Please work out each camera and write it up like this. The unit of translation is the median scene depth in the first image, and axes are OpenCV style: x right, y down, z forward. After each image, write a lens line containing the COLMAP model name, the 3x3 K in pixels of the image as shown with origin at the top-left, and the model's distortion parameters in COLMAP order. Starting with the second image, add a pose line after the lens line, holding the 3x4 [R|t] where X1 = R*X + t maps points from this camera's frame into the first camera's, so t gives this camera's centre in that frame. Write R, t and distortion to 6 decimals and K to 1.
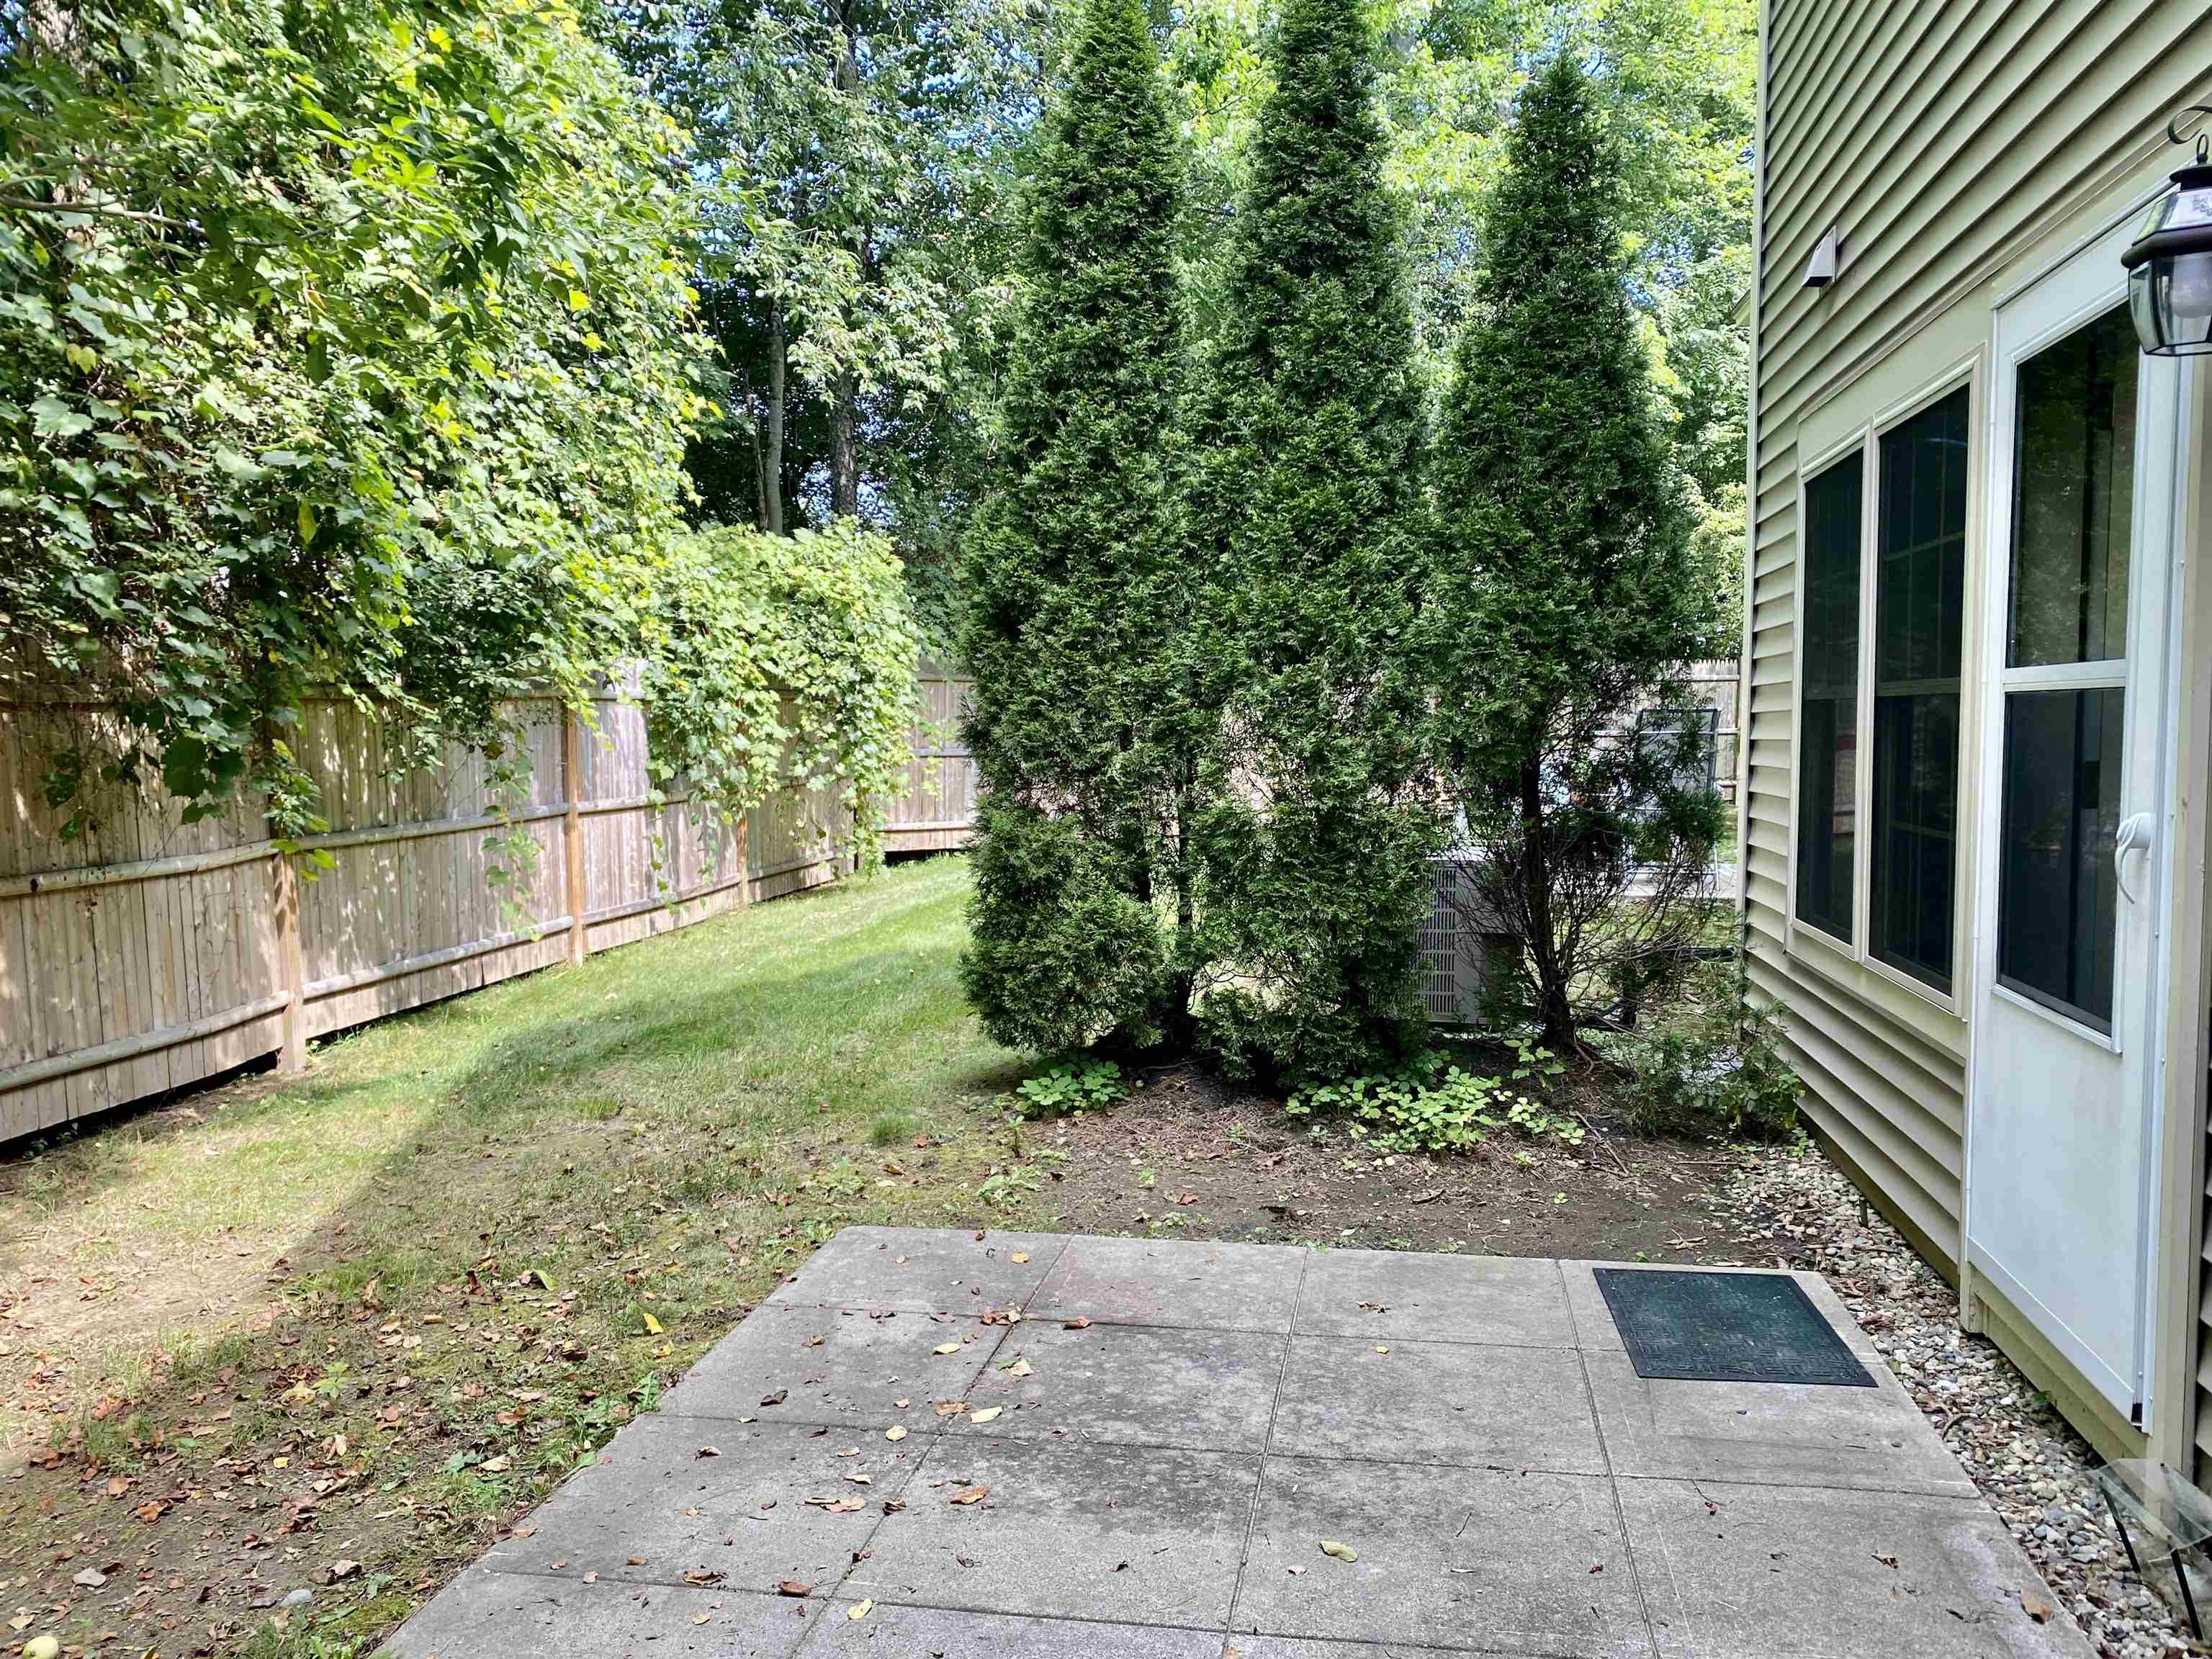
lens RADIAL K [[1685.0, 0, 1108.5], [0, 1685.0, 845.7], [0, 0, 1]] dist [0.000900, -0.003435]
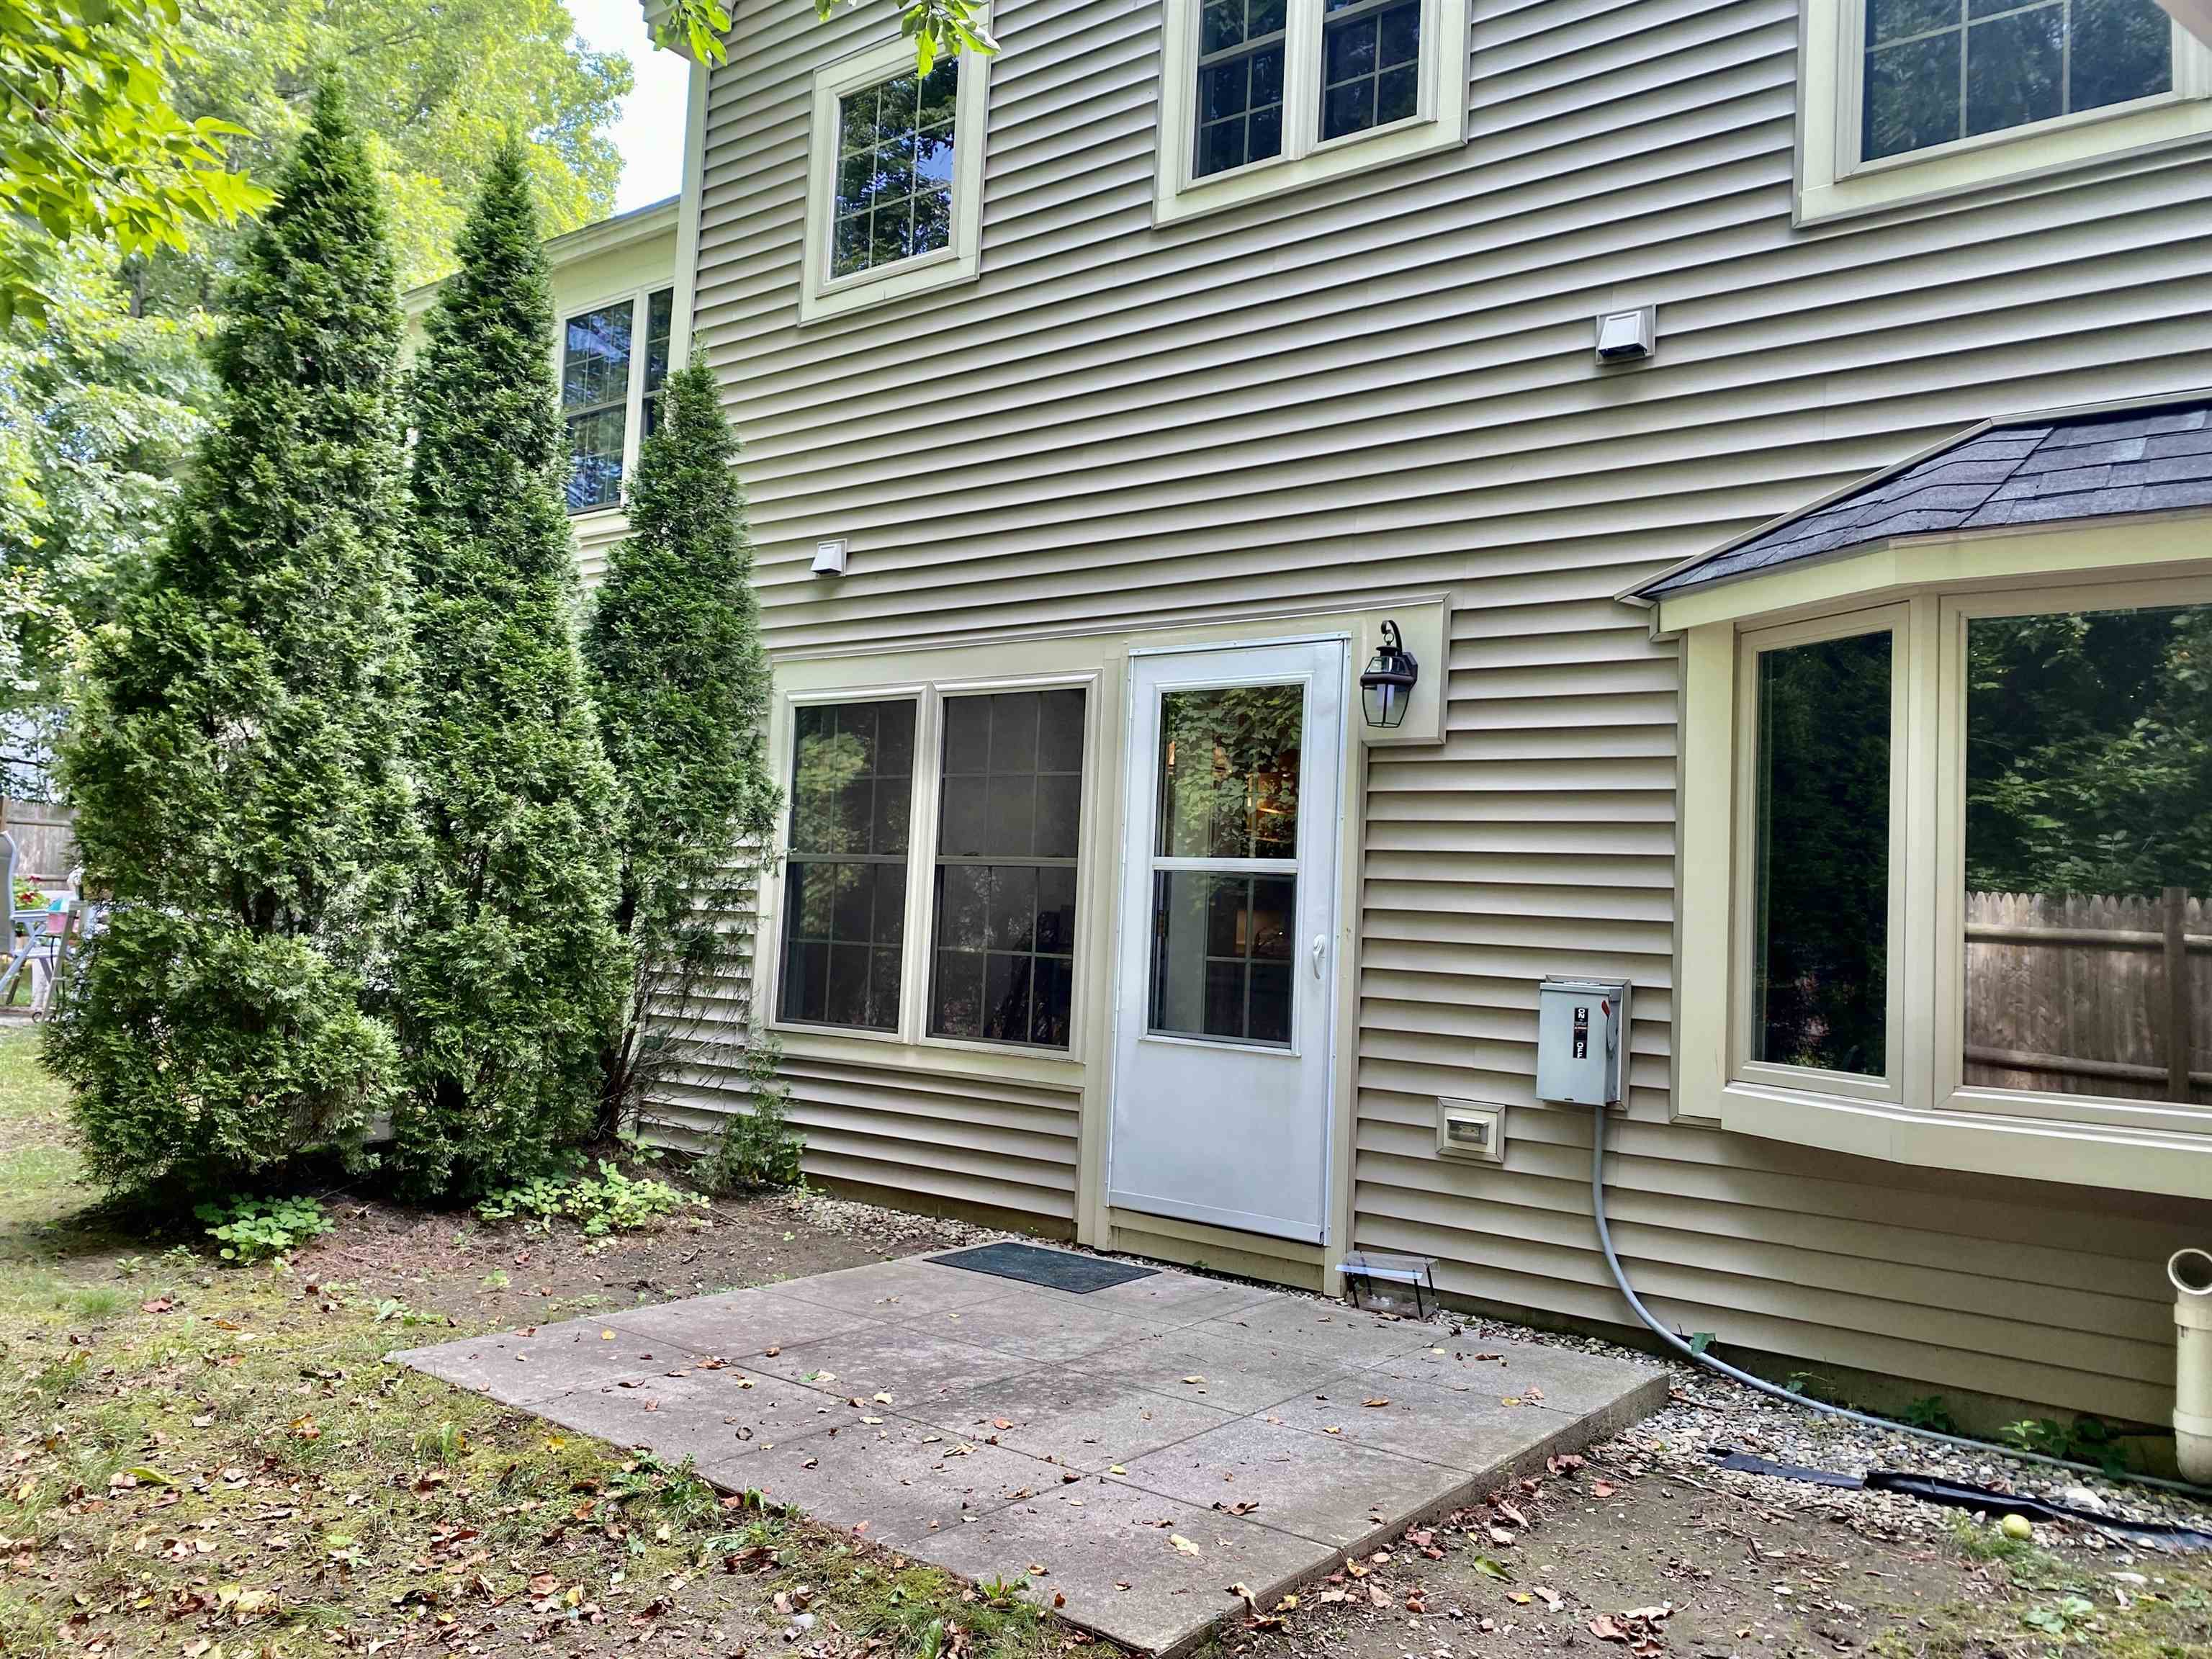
lens RADIAL K [[1685.0, 0, 1106.9], [0, 1685.0, 820.1], [0, 0, 1]] dist [0.000900, -0.003435]
pose [[0.463652, 0.083449, 0.882079, -1.064482], [0.016235, 0.994587, -0.102626, 0.037756], [-0.885868, 0.061903, 0.459788, 0.231468]]
